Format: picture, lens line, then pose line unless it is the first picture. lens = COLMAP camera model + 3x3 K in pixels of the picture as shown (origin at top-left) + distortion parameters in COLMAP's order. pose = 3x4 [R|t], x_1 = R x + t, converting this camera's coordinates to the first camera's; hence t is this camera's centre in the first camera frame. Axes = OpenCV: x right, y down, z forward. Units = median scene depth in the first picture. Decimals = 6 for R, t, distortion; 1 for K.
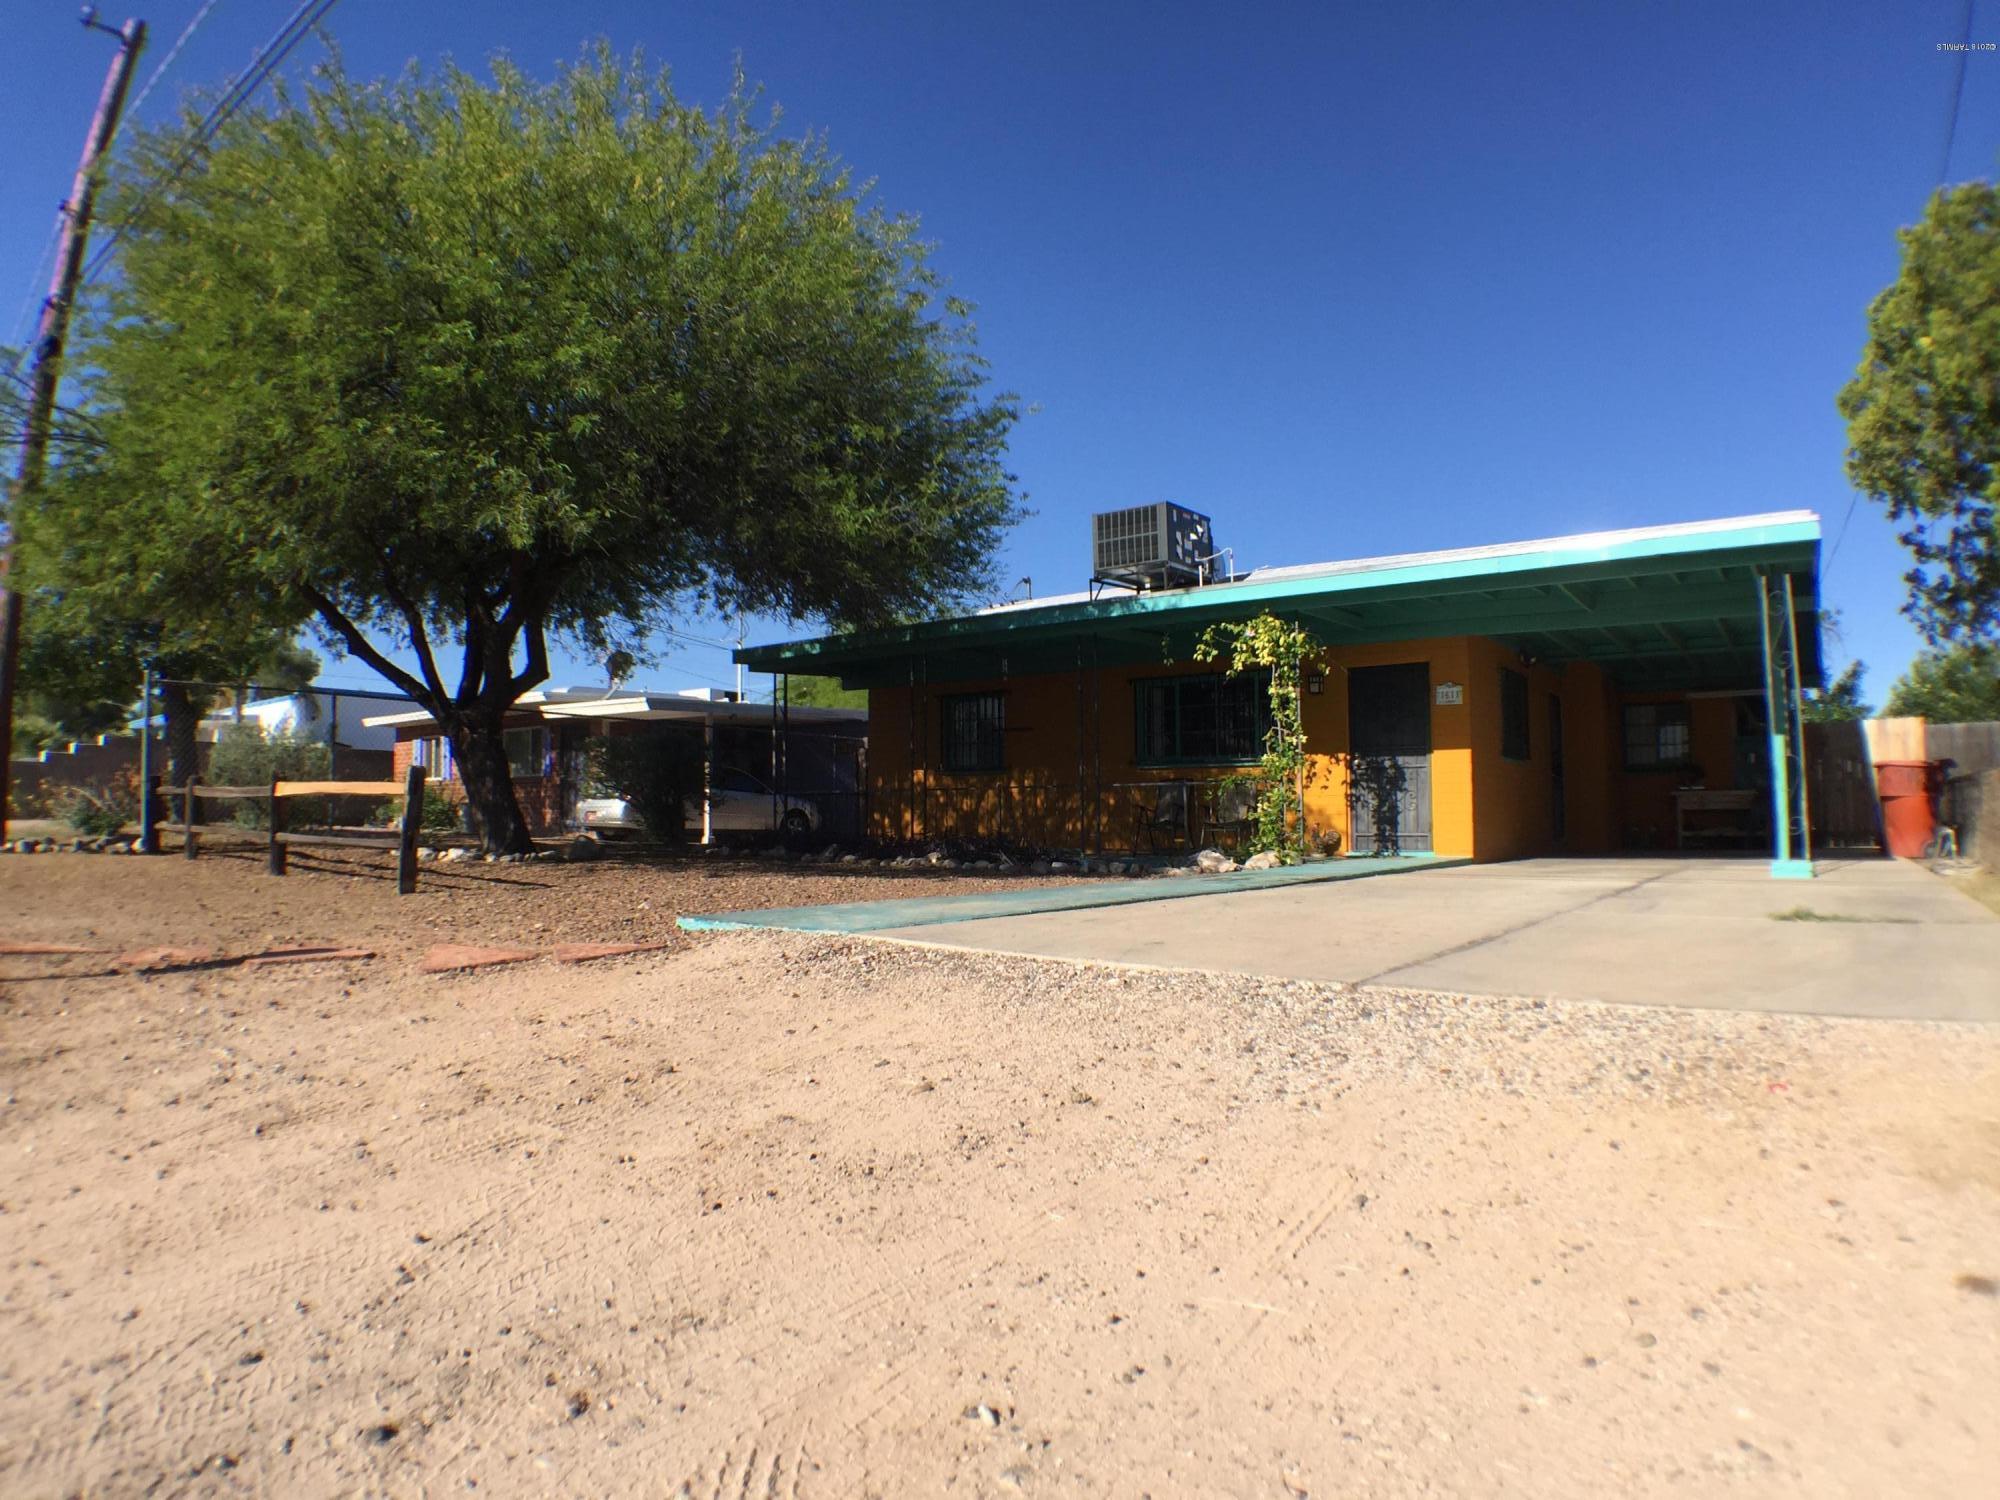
lens RADIAL K [[1208.0, 0, 1011.4], [0, 1208.0, 755.4], [0, 0, 1]] dist [-0.169969, 0.023272]
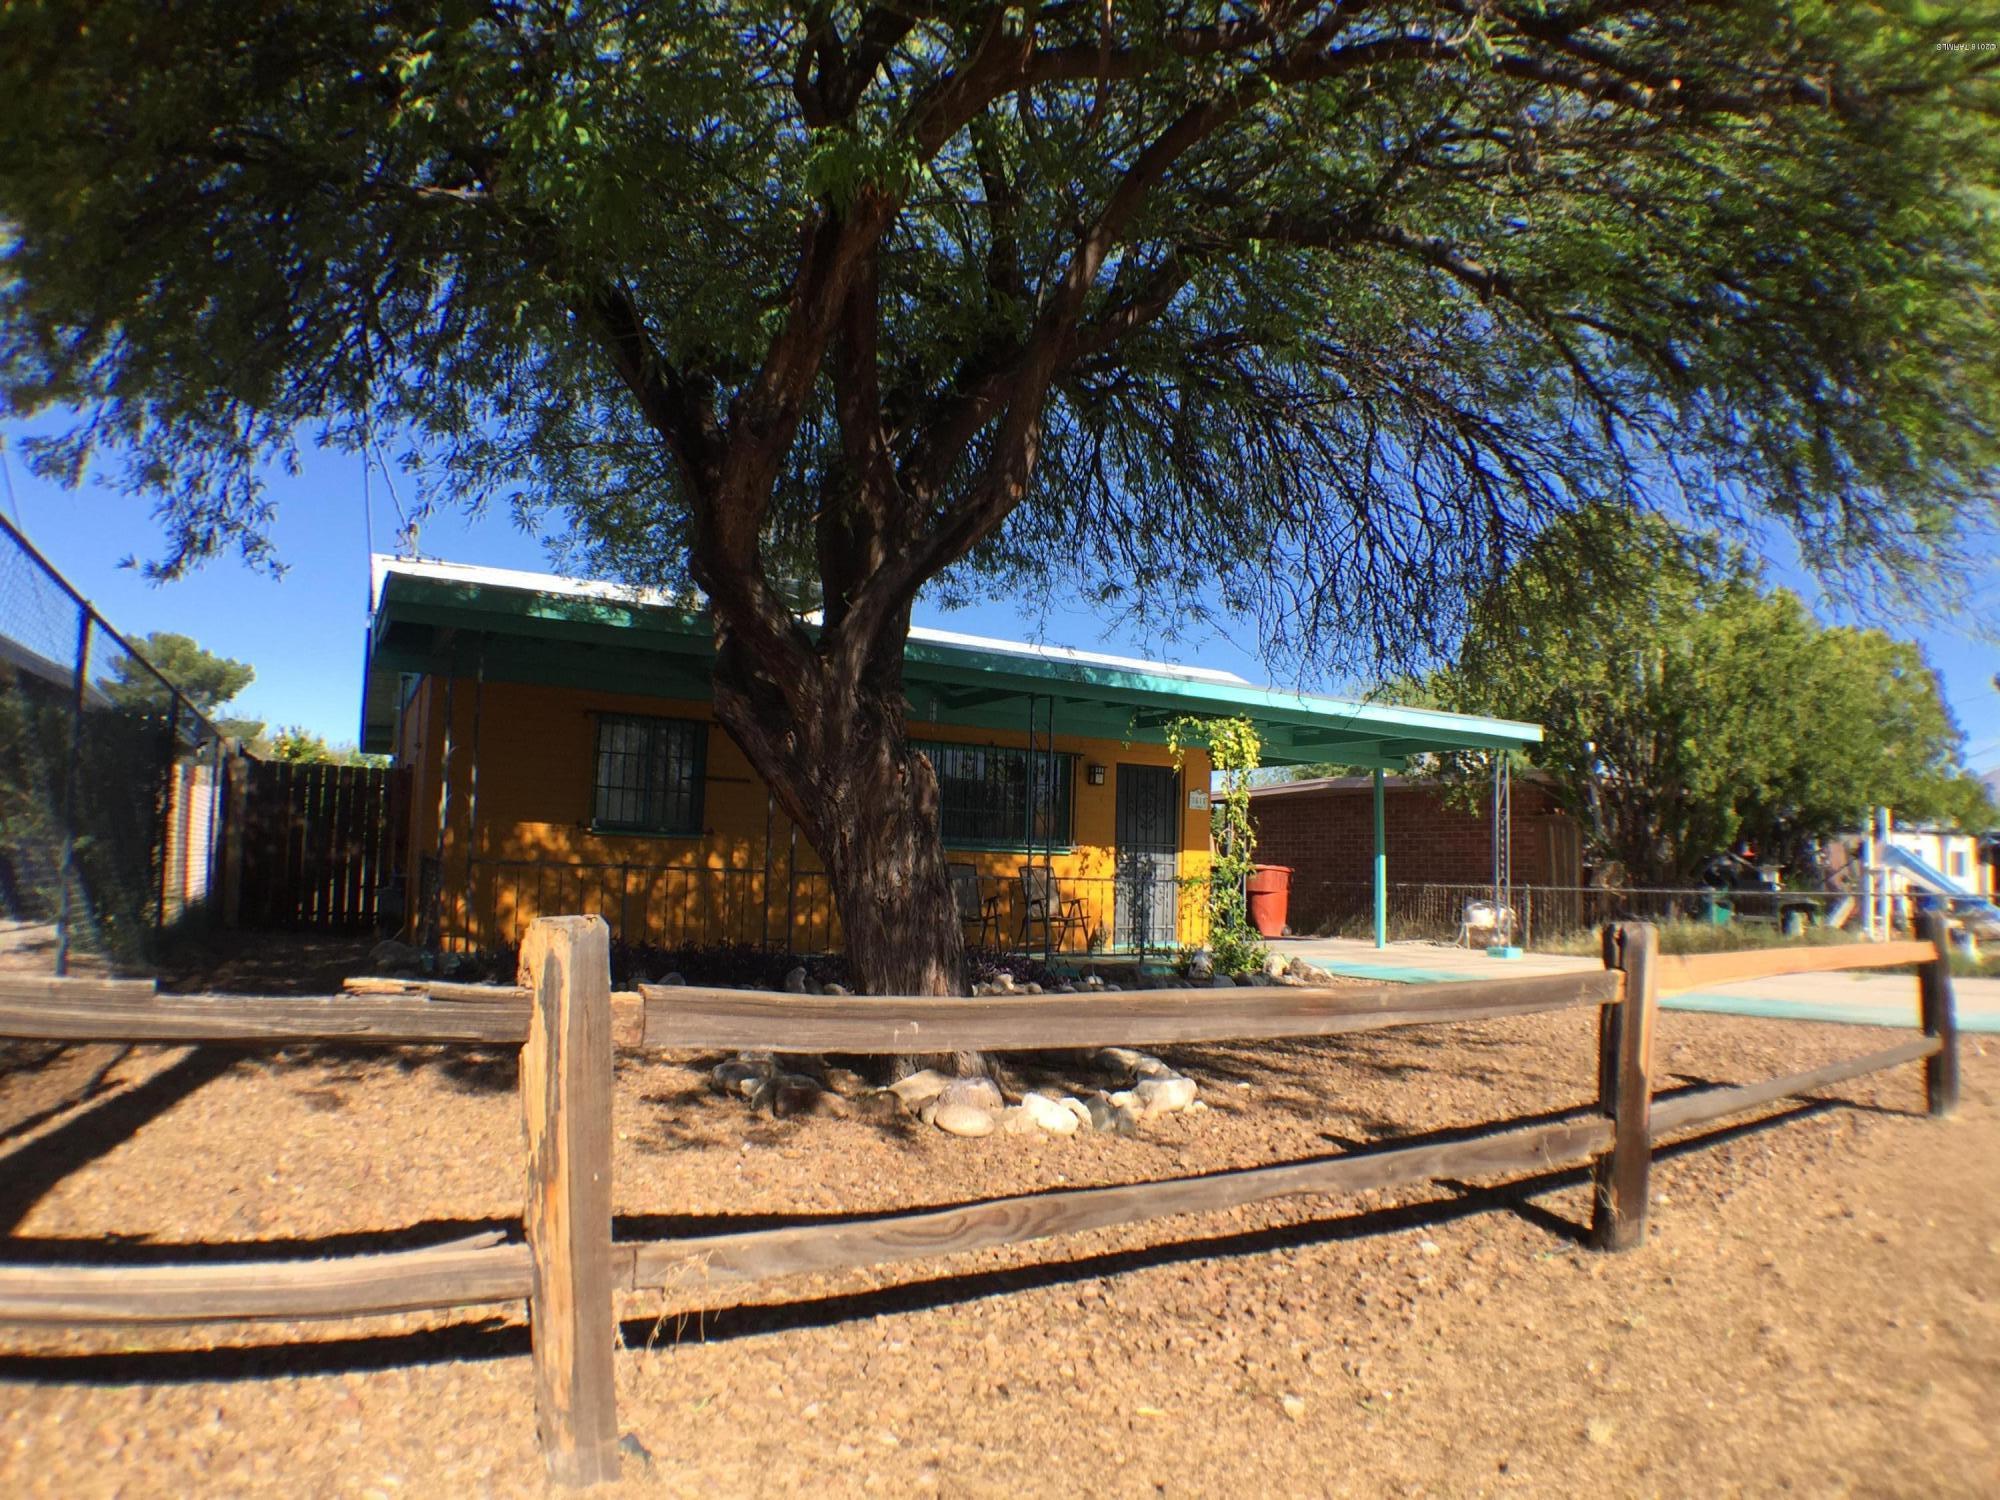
lens RADIAL K [[1208.0, 0, 1011.4], [0, 1208.0, 755.4], [0, 0, 1]] dist [-0.169969, 0.023272]
pose [[0.362503, 0.092927, 0.927338, -1.312451], [-0.084323, 0.994206, -0.066666, -0.006496], [-0.928160, -0.054030, 0.368238, 1.337774]]
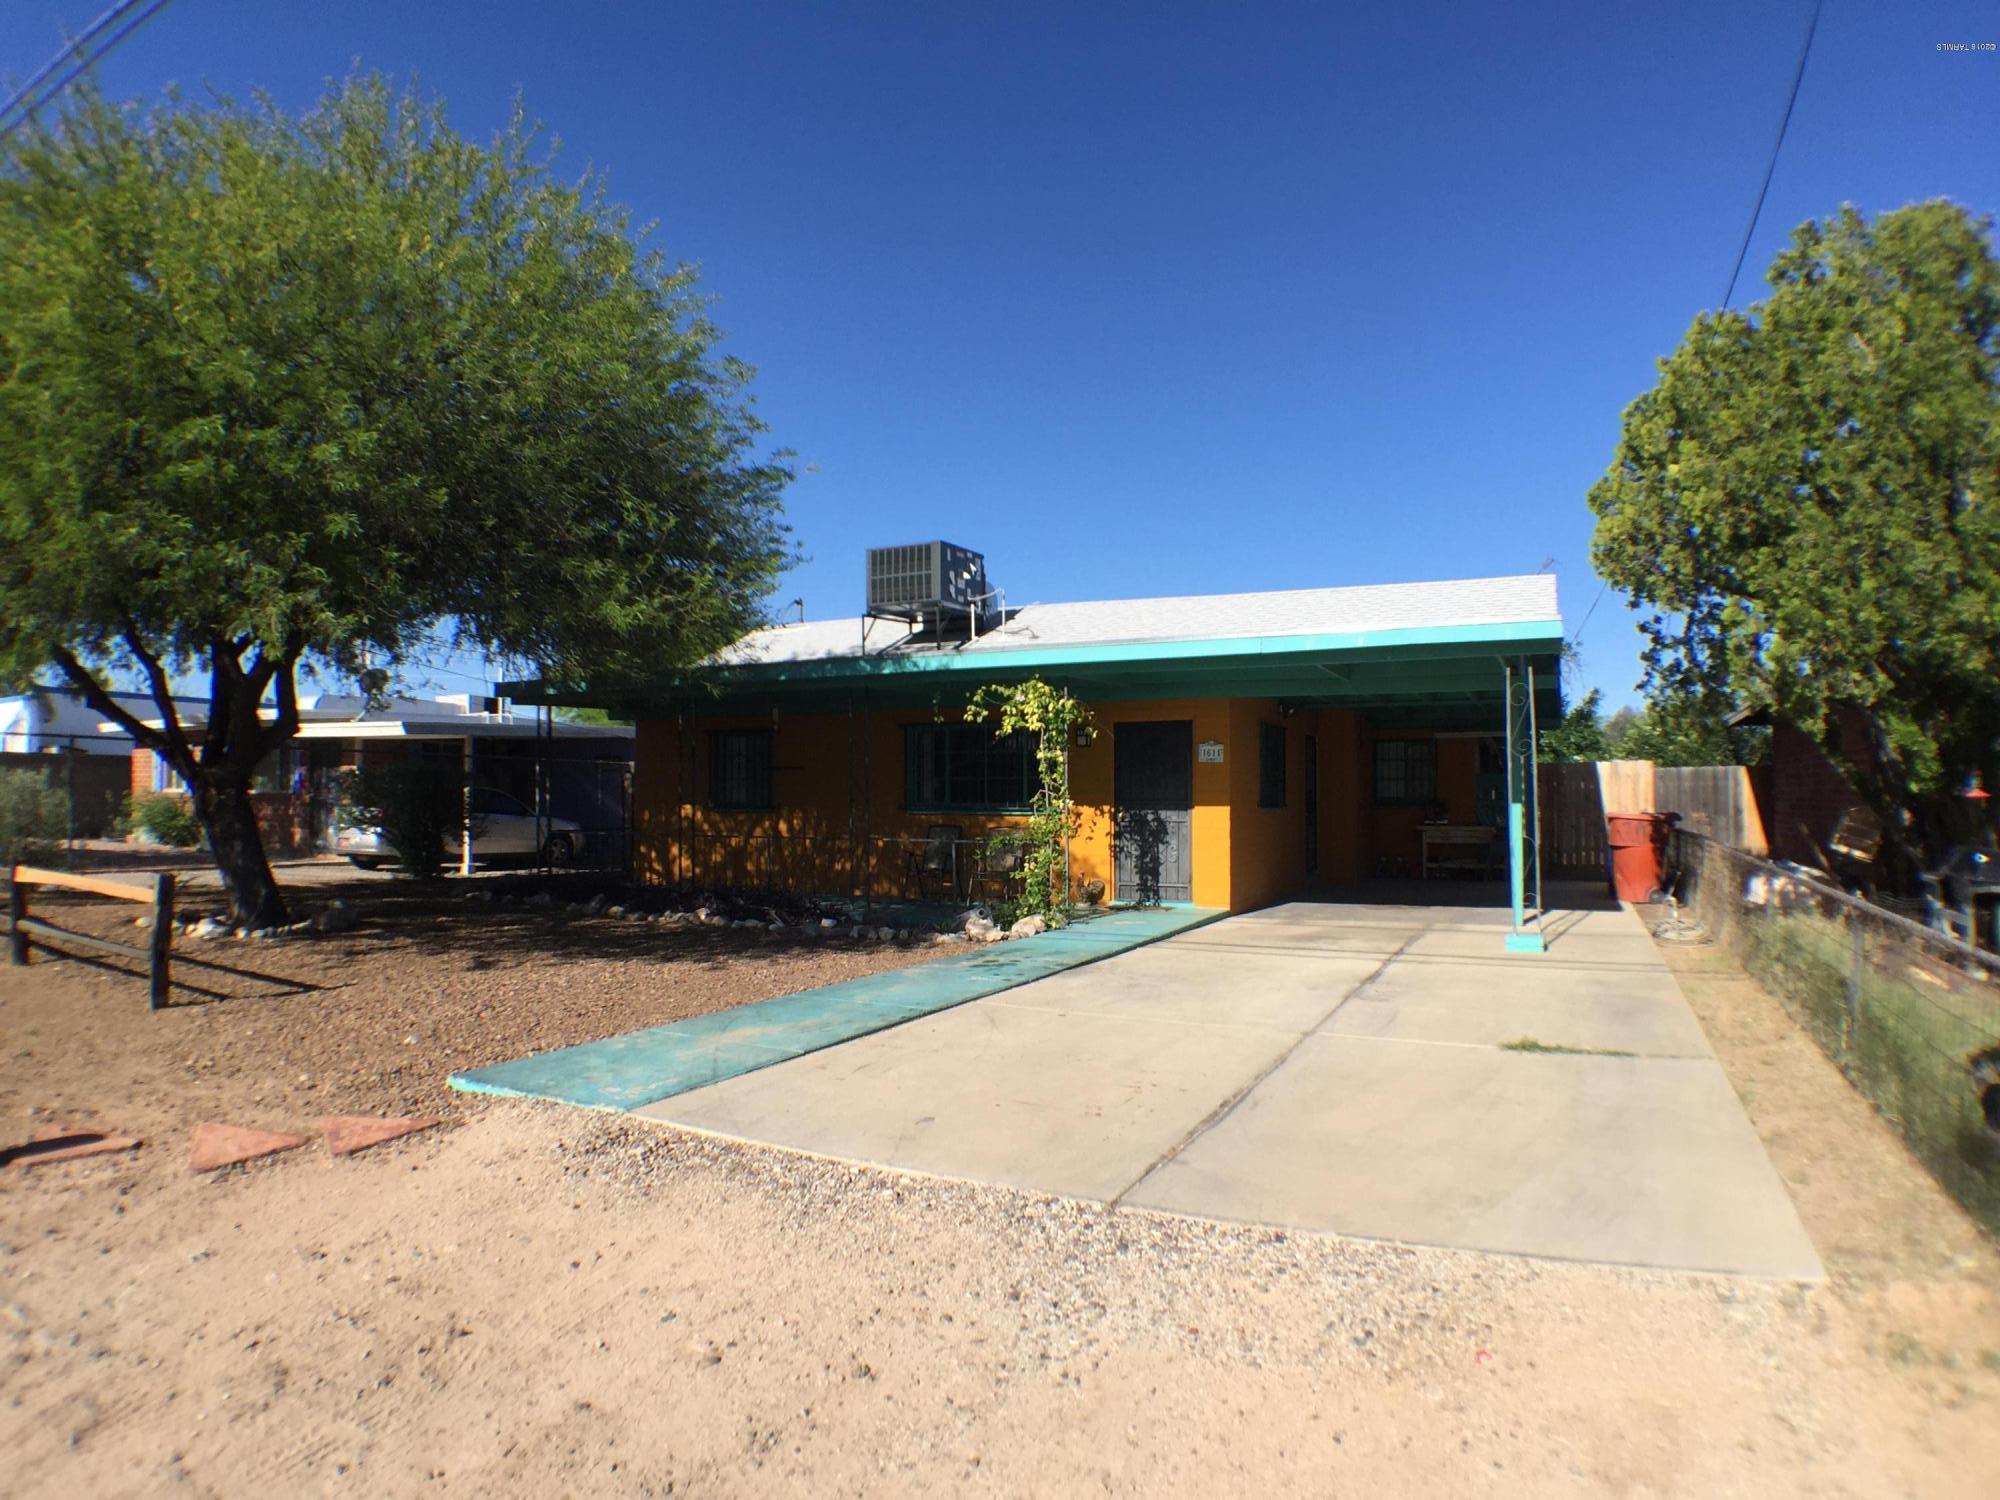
lens RADIAL K [[1208.0, 0, 1011.4], [0, 1208.0, 755.4], [0, 0, 1]] dist [-0.169969, 0.023272]
pose [[0.981697, 0.010636, 0.190150, -0.004538], [-0.014686, 0.999694, 0.019903, -0.122376], [-0.189880, -0.022332, 0.981553, -0.012361]]
